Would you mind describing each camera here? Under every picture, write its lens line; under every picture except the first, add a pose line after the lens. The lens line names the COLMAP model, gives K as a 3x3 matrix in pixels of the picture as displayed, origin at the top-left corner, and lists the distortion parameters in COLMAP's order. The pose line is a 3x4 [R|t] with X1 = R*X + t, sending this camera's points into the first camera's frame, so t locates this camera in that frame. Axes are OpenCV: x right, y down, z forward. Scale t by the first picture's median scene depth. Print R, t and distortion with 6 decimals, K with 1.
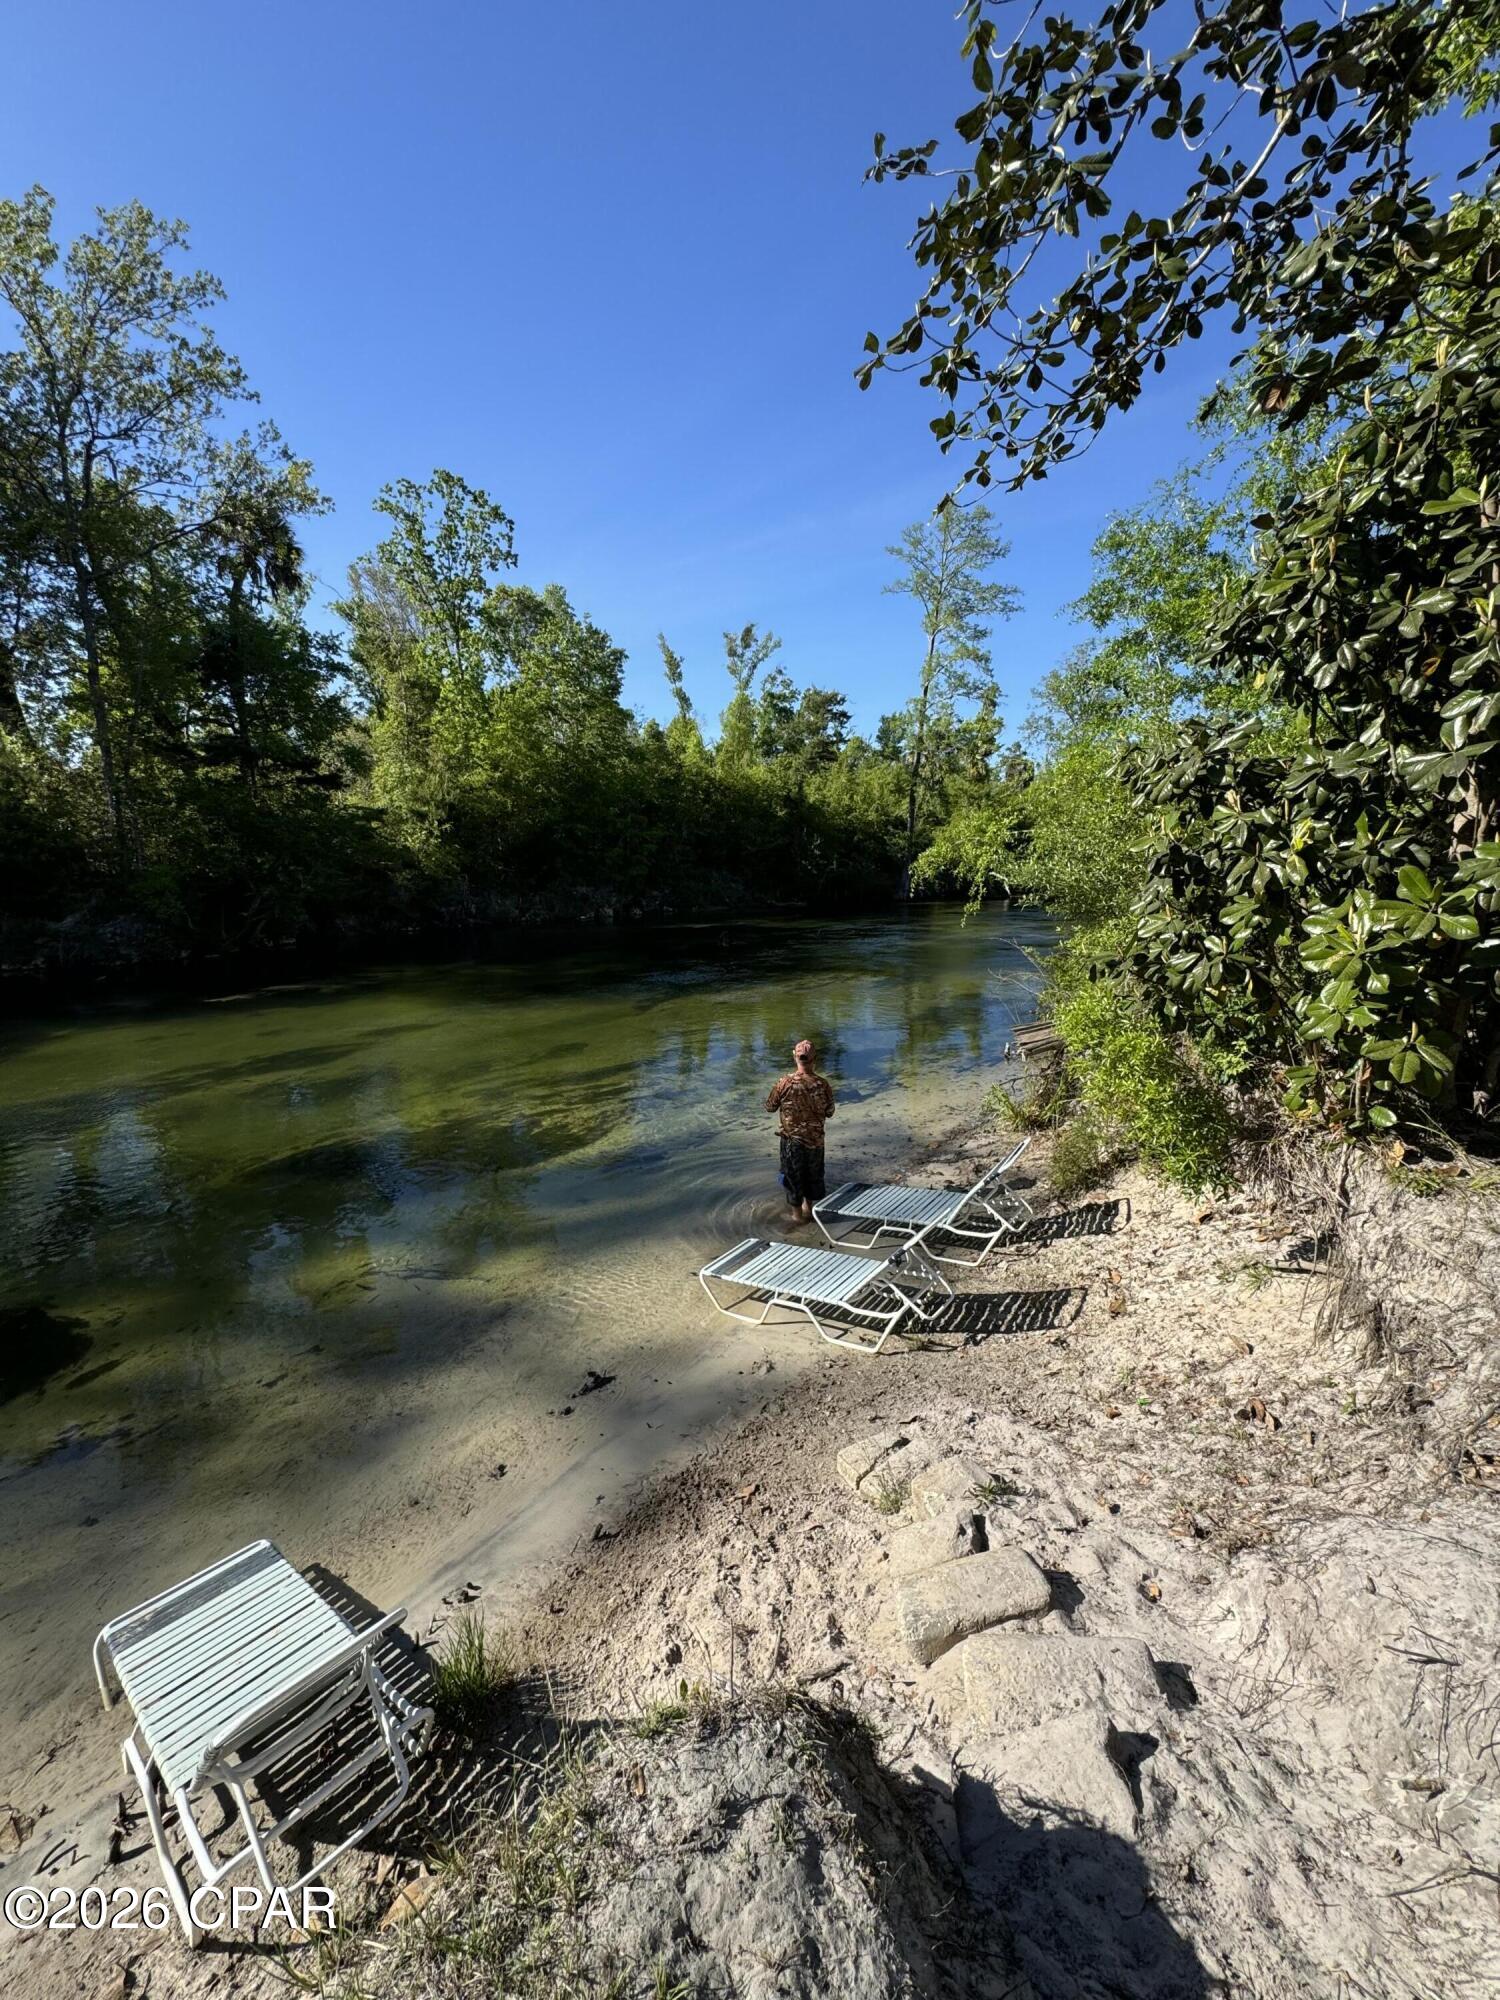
lens RADIAL K [[799.4, 0, 749.5], [0, 799.4, 1005.6], [0, 0, 1]] dist [-0.014296, 0.001098]
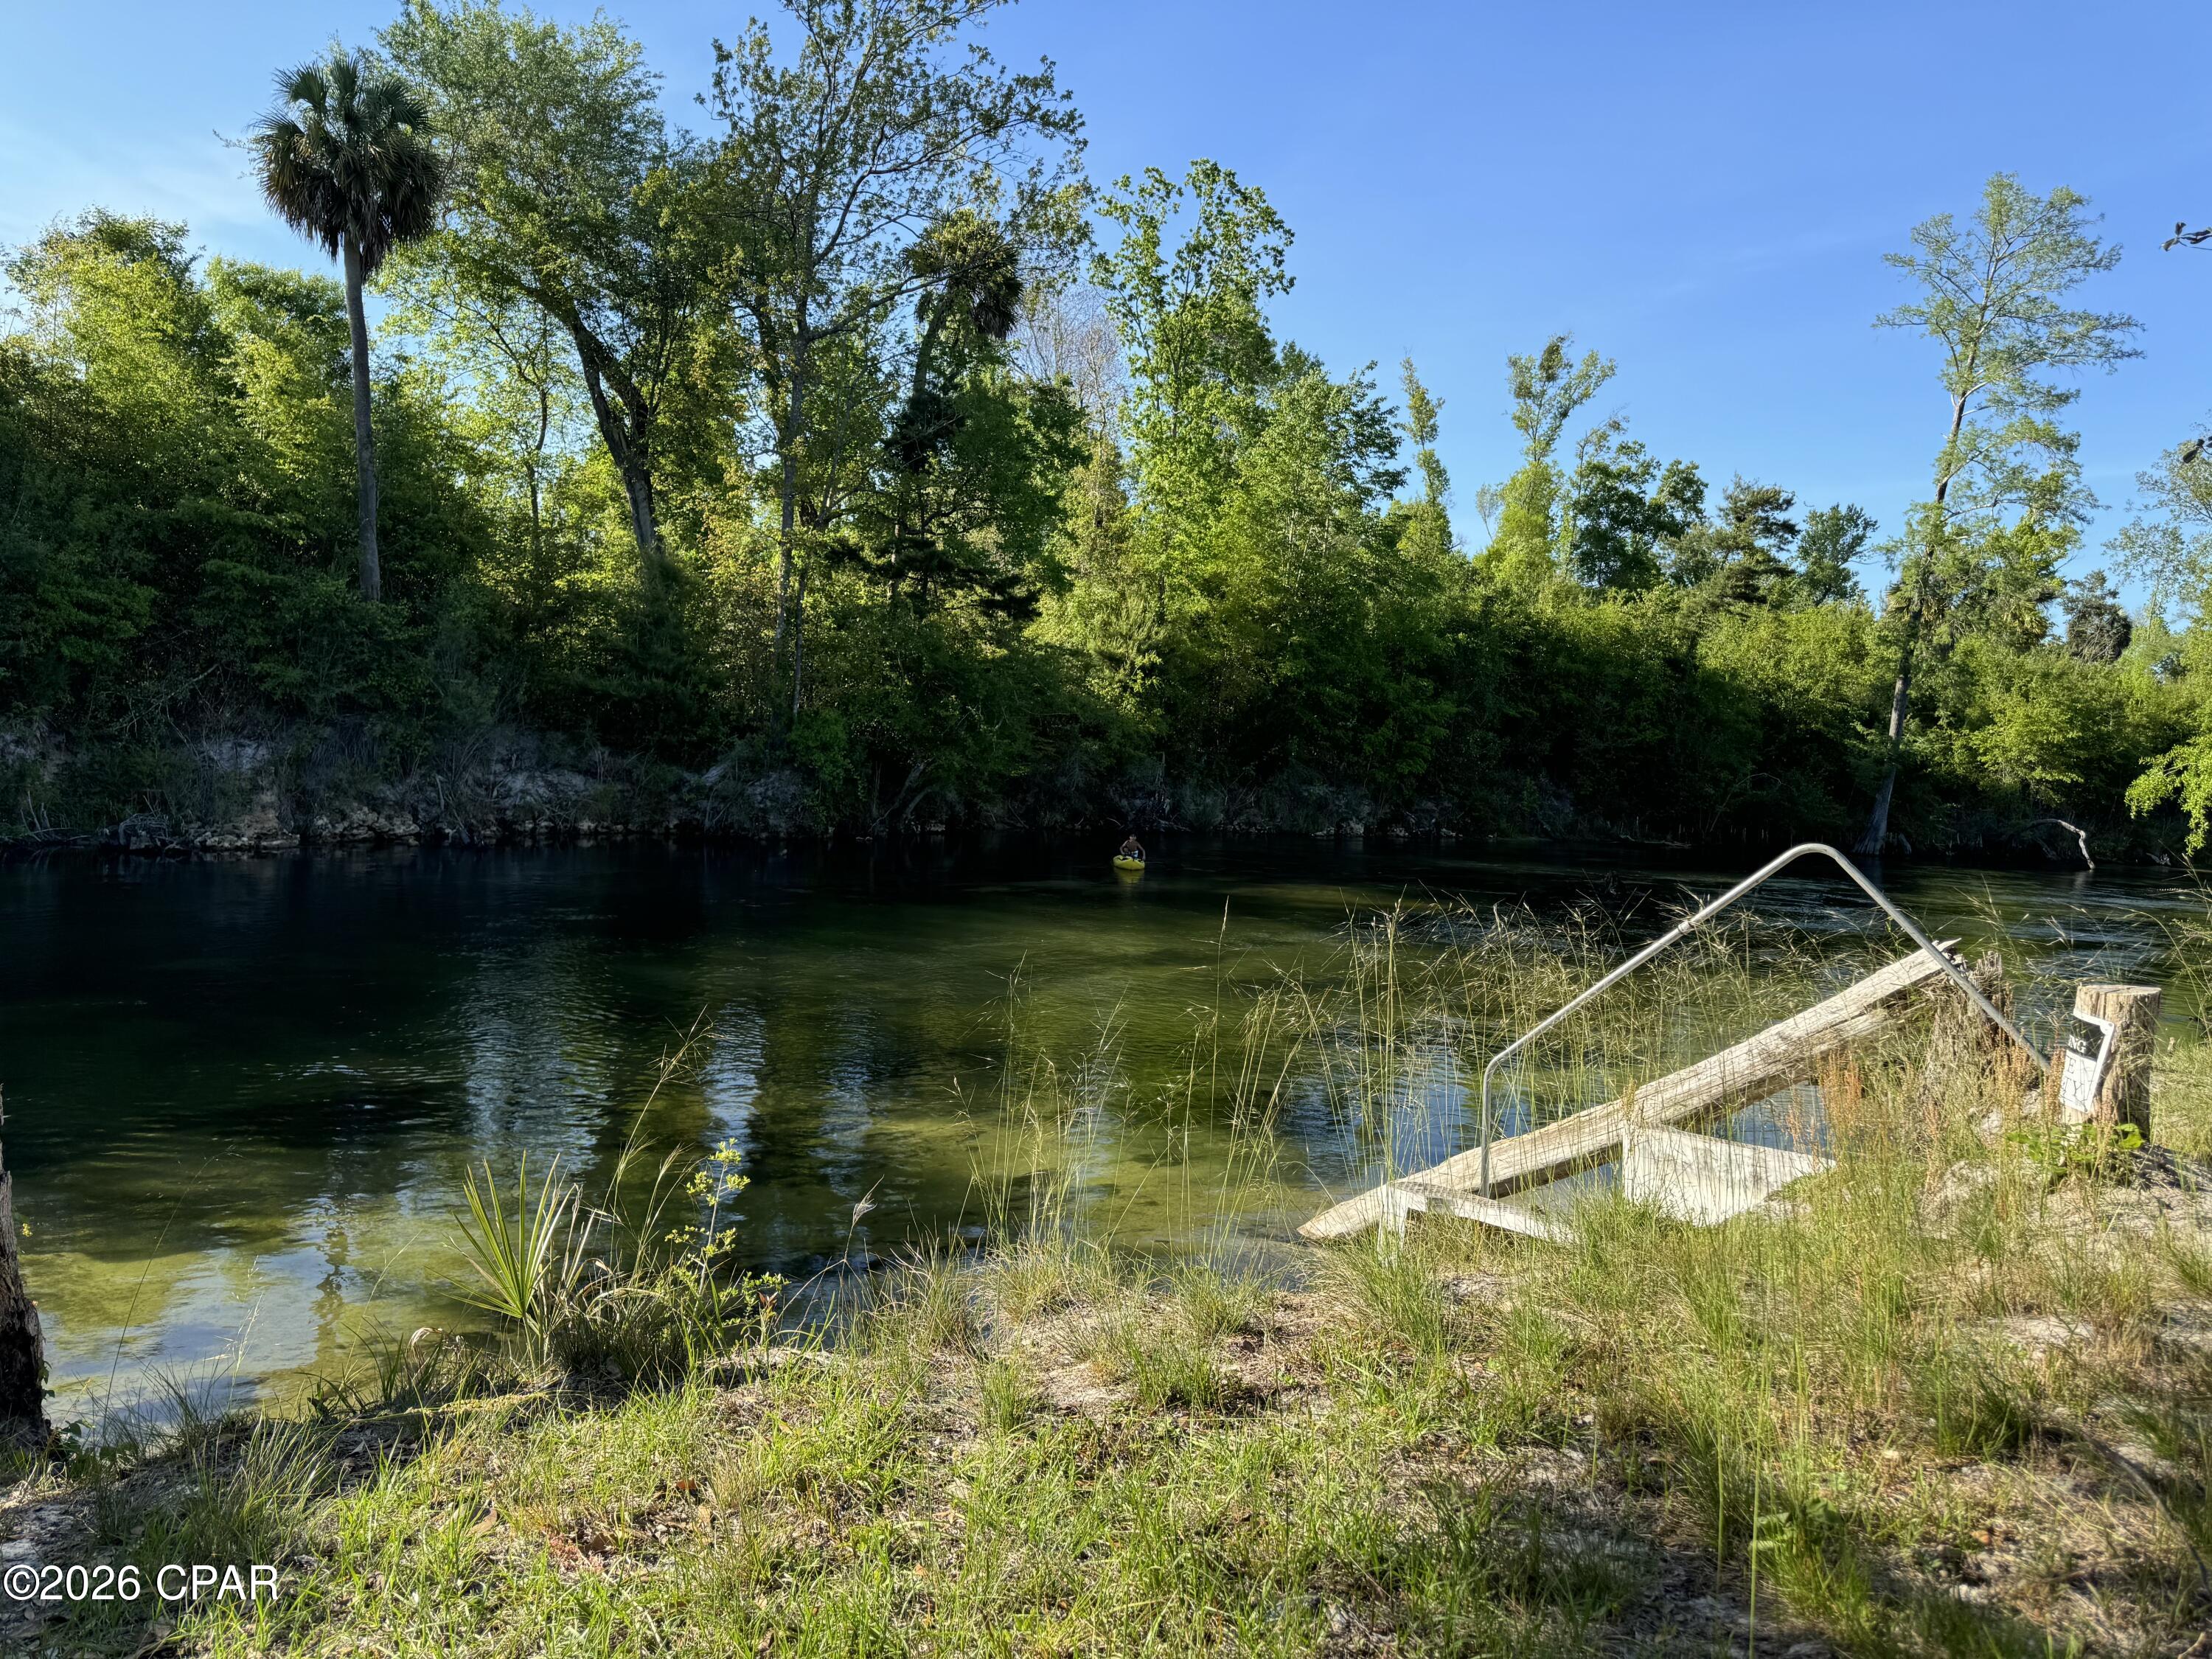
lens RADIAL K [[1550.9, 0, 1102.8], [0, 1550.9, 829.7], [0, 0, 1]] dist [0.057630, -0.066036]
pose [[0.971122, 0.084505, -0.223116, -0.094873], [-0.111857, 0.987287, -0.112927, 0.038272], [0.210736, 0.134623, 0.968229, -0.186409]]
